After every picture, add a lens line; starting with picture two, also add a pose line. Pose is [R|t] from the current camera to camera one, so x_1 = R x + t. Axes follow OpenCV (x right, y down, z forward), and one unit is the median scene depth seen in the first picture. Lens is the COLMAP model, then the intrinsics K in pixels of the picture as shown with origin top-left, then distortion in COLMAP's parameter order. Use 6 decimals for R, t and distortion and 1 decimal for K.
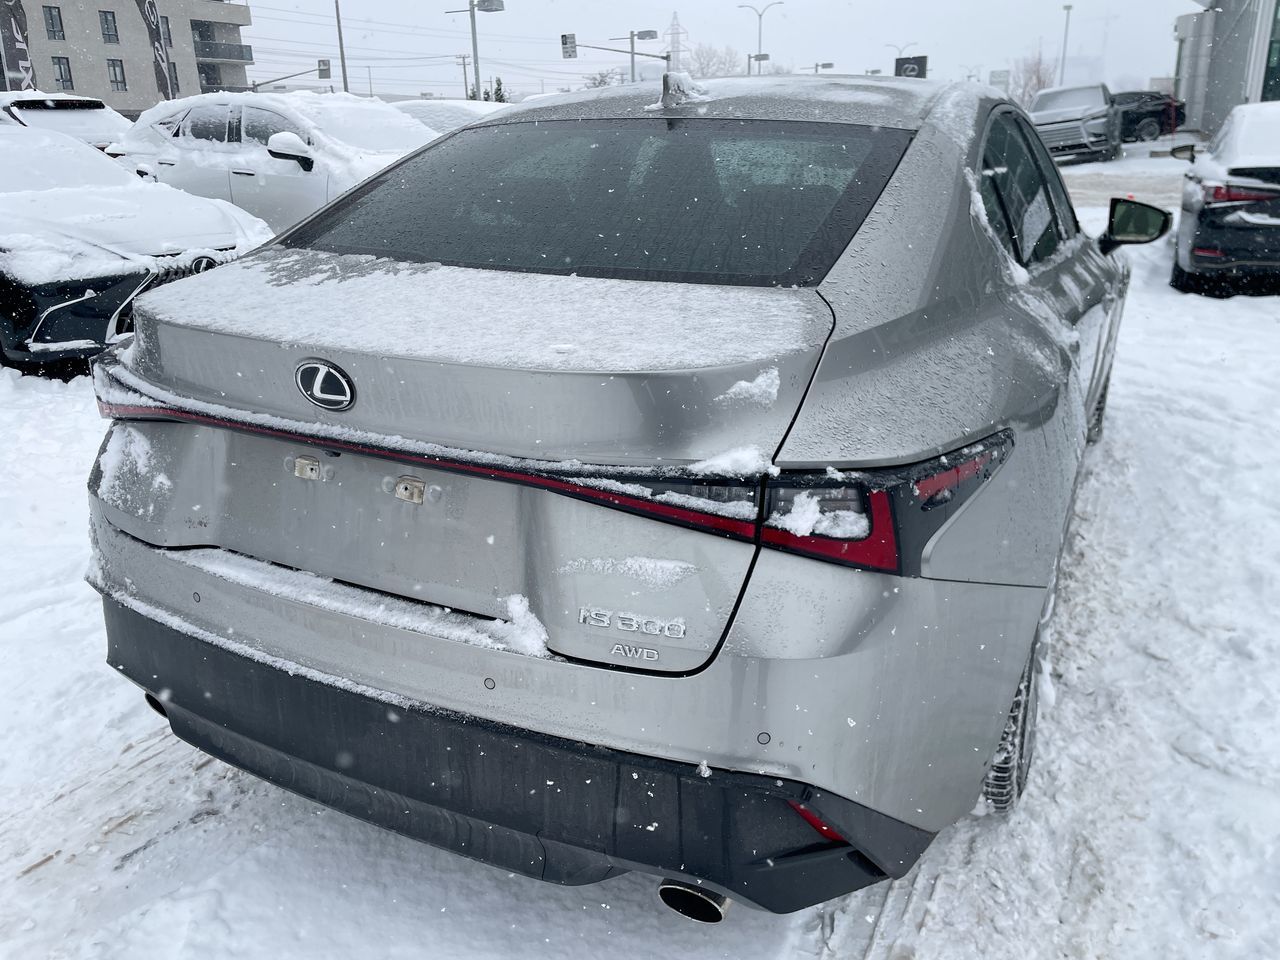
lens RADIAL K [[969.5, 0, 623.7], [0, 969.5, 477.8], [0, 0, 1]] dist [0.097219, -0.126605]
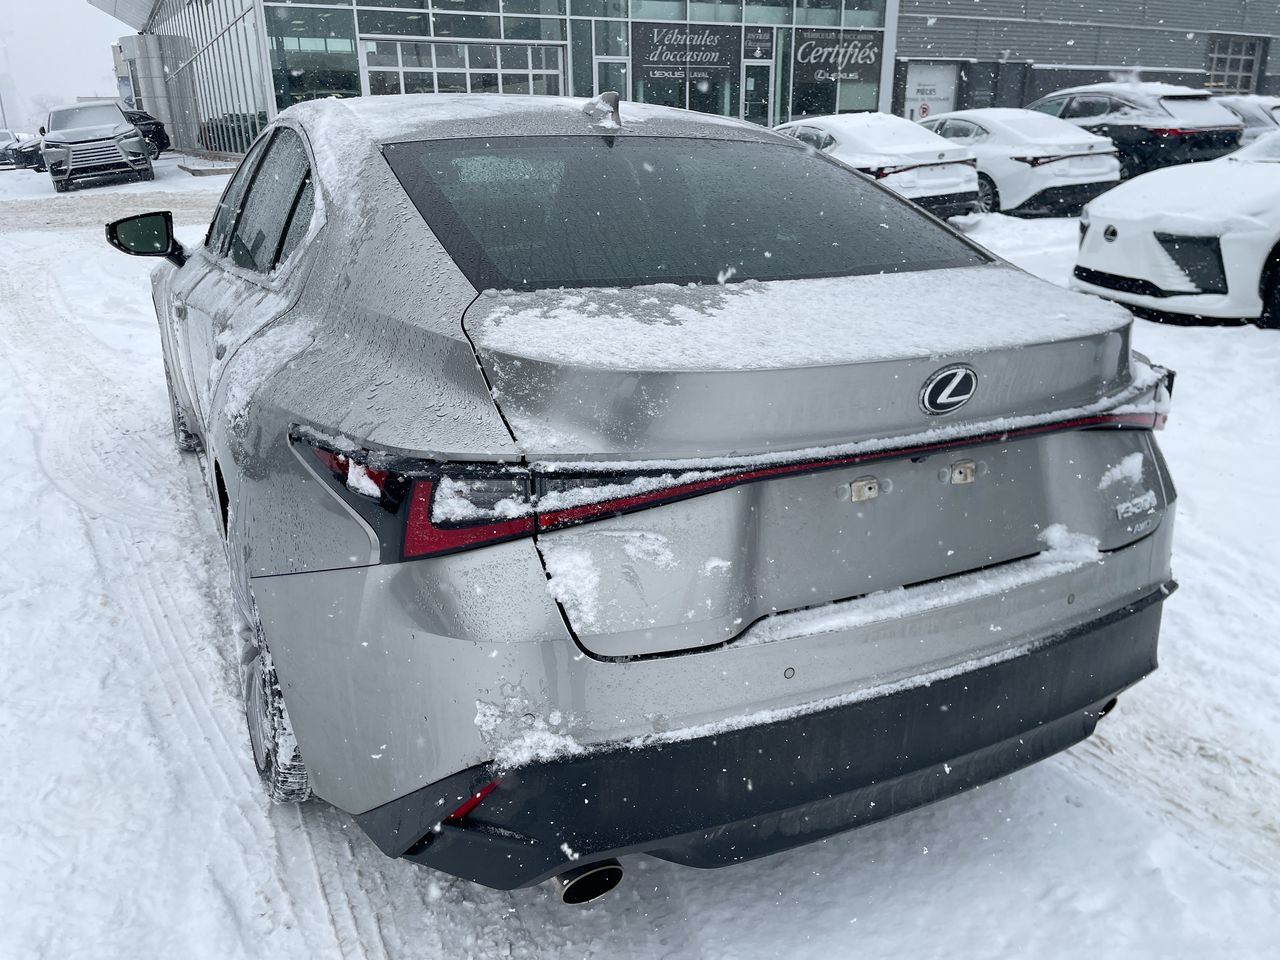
lens RADIAL K [[969.5, 0, 625.6], [0, 969.5, 483.9], [0, 0, 1]] dist [0.097219, -0.126605]
pose [[0.579490, -0.257587, 0.773201, -1.210150], [0.266634, 0.956448, 0.118801, -0.193957], [-0.770128, 0.137317, 0.622934, 0.569409]]
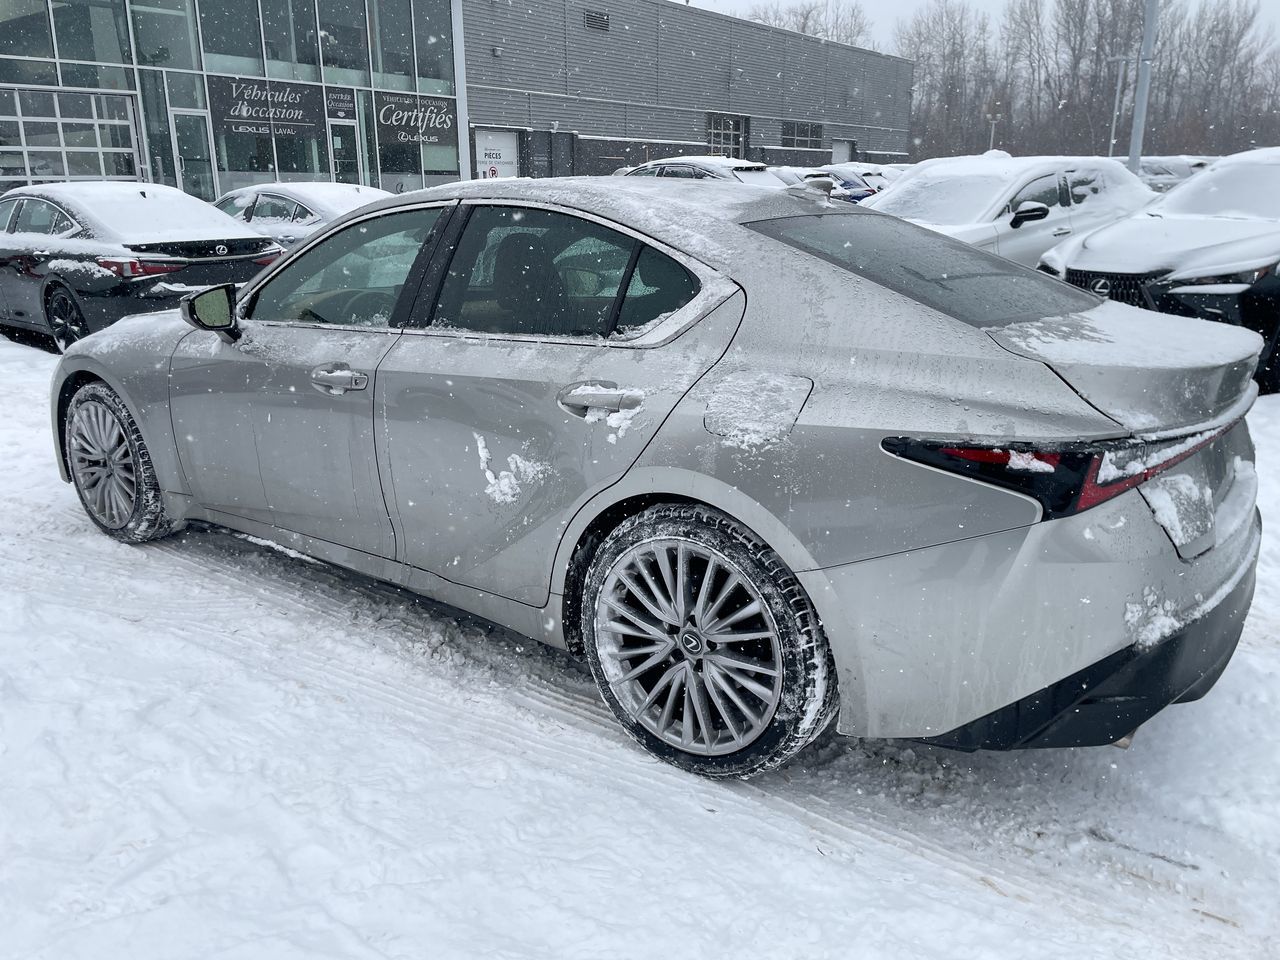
lens RADIAL K [[969.5, 0, 621.8], [0, 969.5, 466.1], [0, 0, 1]] dist [0.097219, -0.126605]
pose [[0.165691, -0.248151, 0.954446, -1.942037], [0.323831, 0.927848, 0.185019, -0.551264], [-0.931493, 0.278423, 0.234095, 1.496336]]
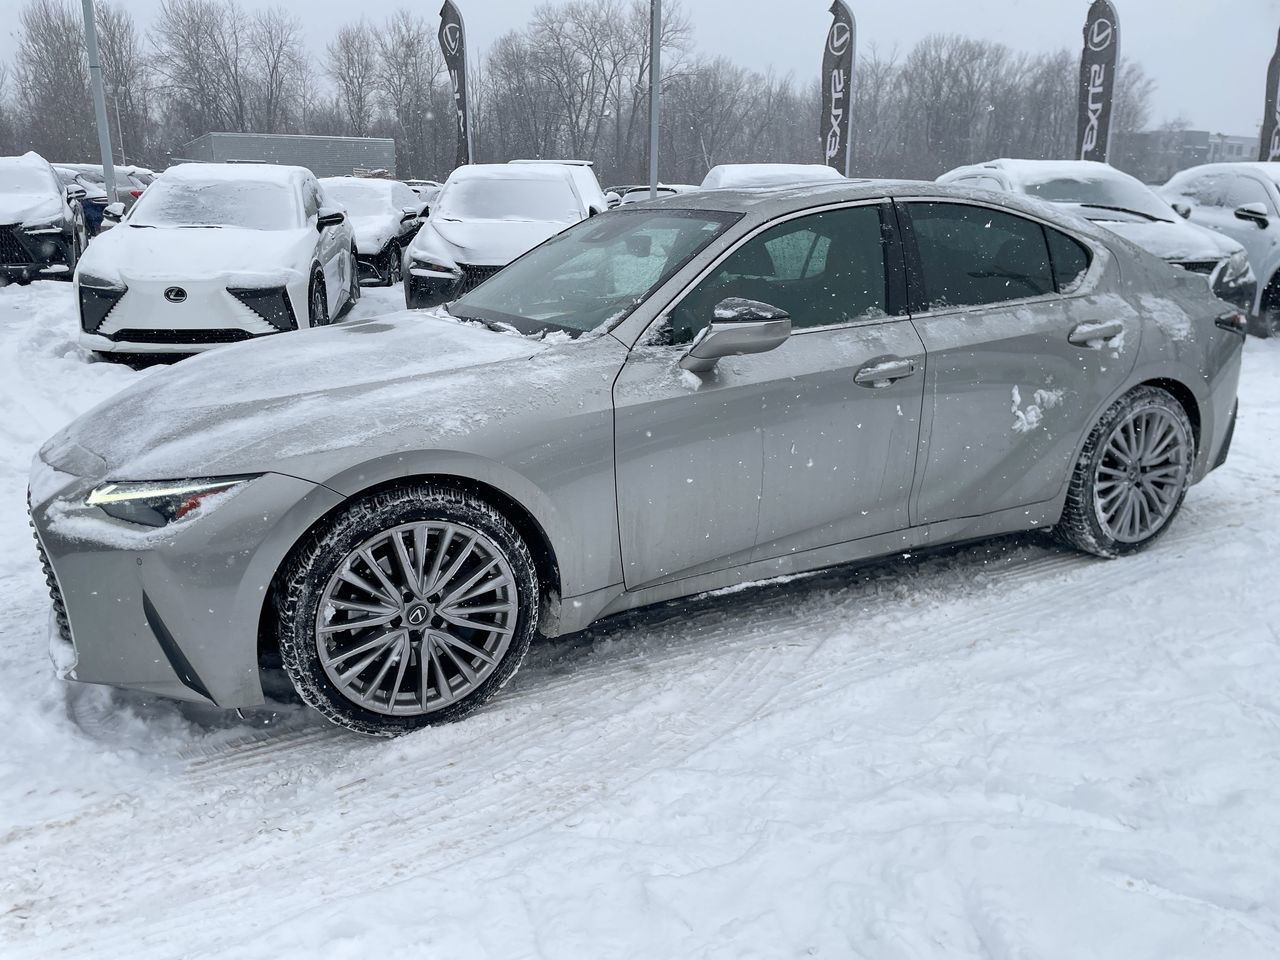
lens RADIAL K [[968.0, 0, 626.1], [0, 968.0, 488.4], [0, 0, 1]] dist [0.093702, -0.118503]
pose [[-0.824549, -0.143309, 0.547340, -0.813437], [0.198094, 0.833037, 0.516534, -1.497291], [-0.529979, 0.534333, -0.658491, 4.217317]]
